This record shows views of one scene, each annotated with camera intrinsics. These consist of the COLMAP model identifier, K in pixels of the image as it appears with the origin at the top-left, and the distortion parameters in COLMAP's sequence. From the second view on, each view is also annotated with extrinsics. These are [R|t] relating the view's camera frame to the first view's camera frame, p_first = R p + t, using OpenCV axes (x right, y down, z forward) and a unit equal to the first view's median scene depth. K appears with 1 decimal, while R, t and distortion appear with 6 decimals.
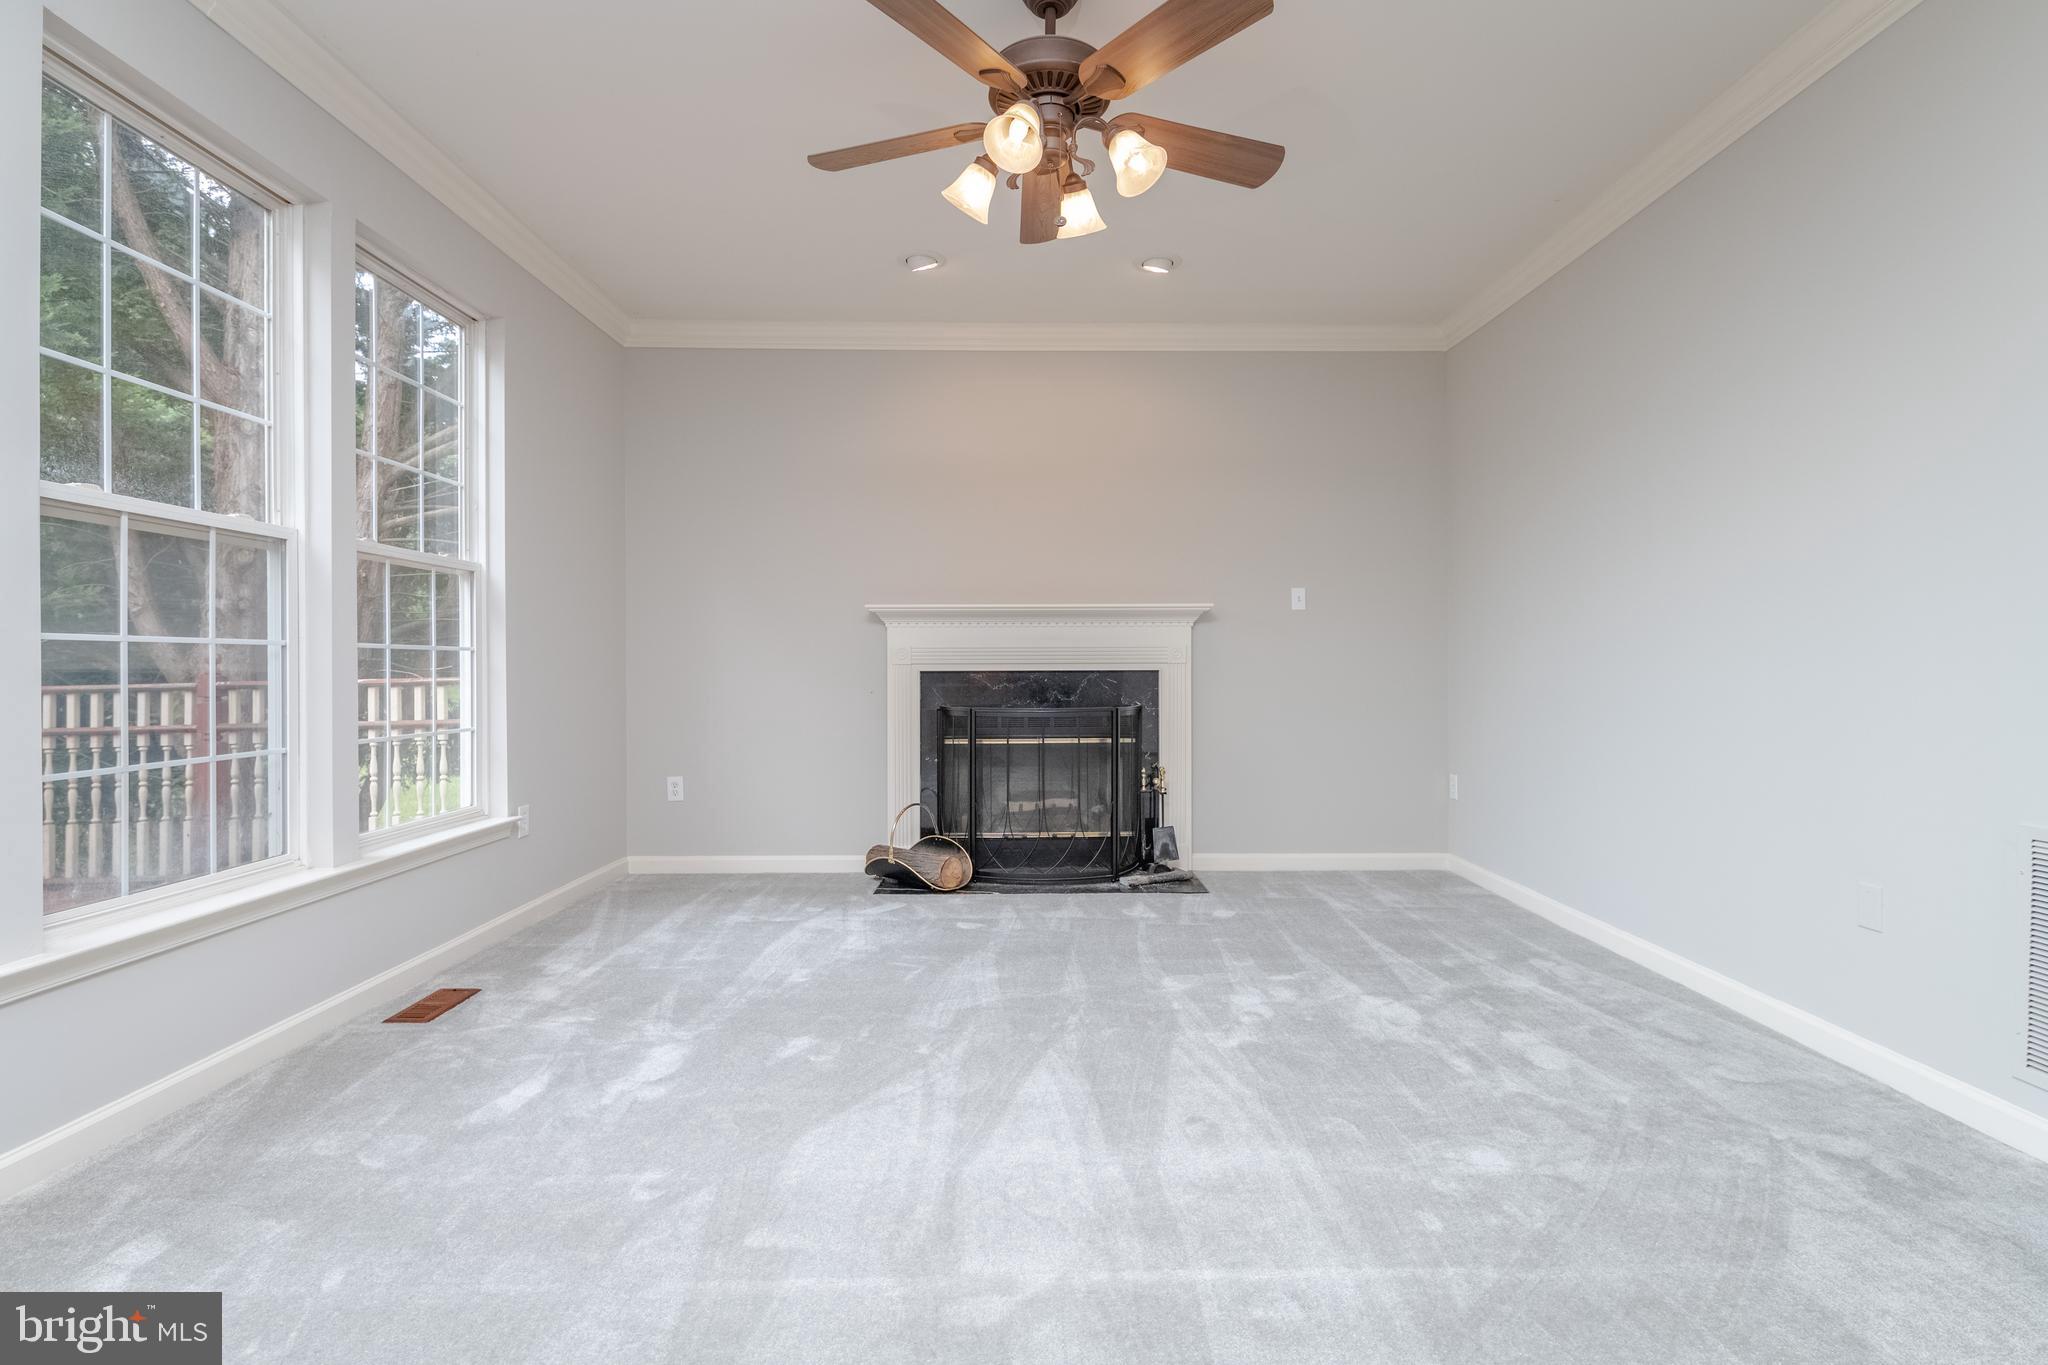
lens RADIAL K [[1008.3, 0, 1027.6], [0, 1008.3, 651.2], [0, 0, 1]] dist [0.015460, -0.015074]
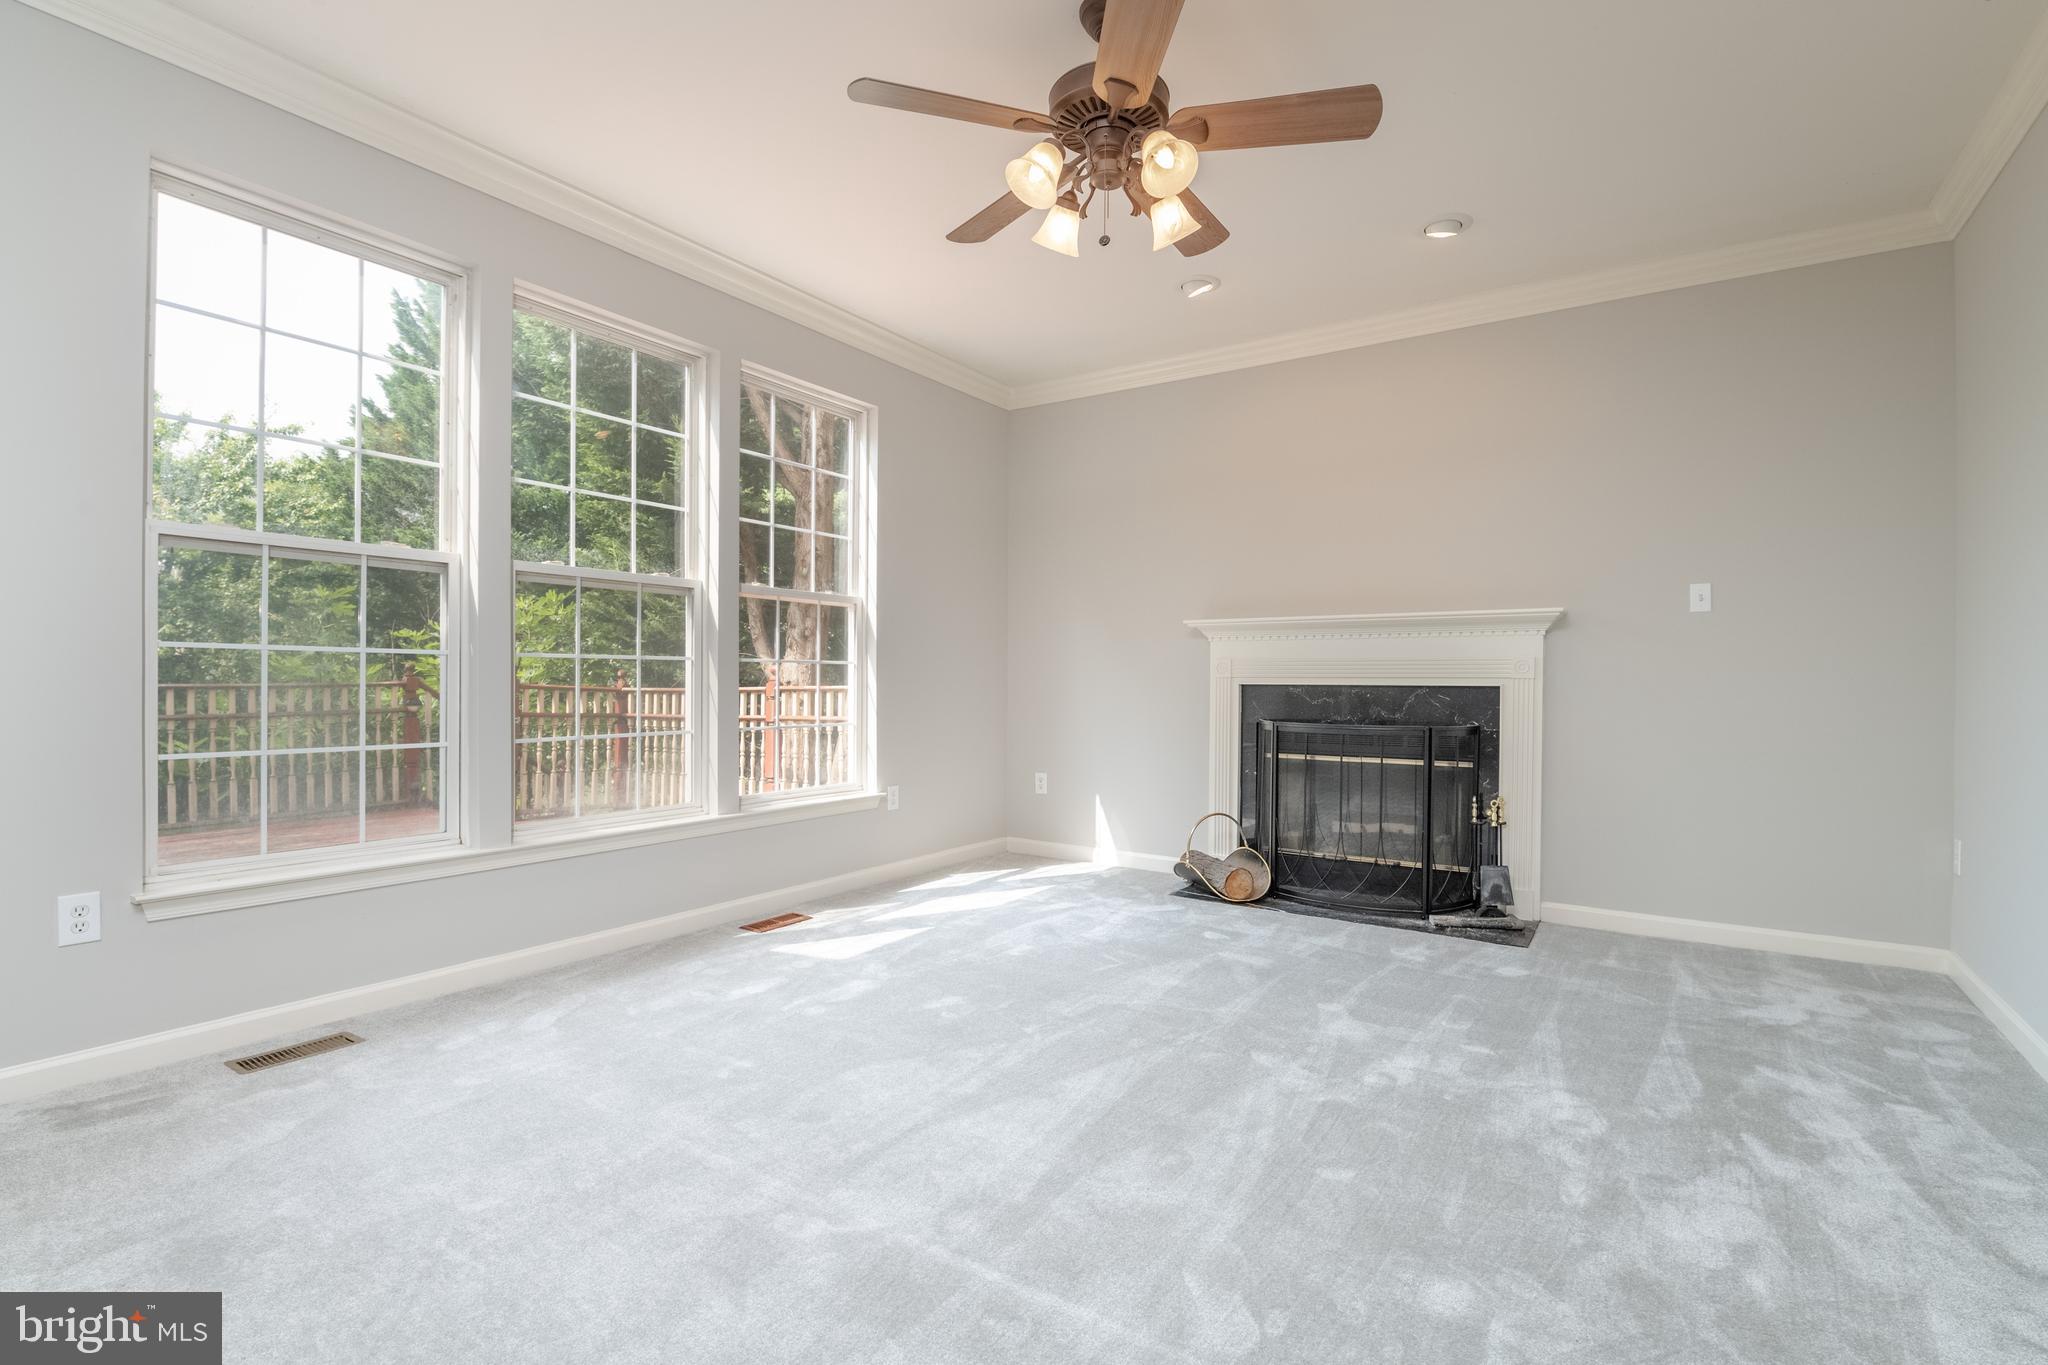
lens RADIAL K [[964.5, 0, 1042.1], [0, 964.5, 671.6], [0, 0, 1]] dist [0.000947, -0.012073]
pose [[0.812711, 0.001488, -0.582665, 0.408048], [0.001945, 0.999984, 0.005266, 0.001400], [0.582664, -0.005413, 0.812695, 0.127138]]
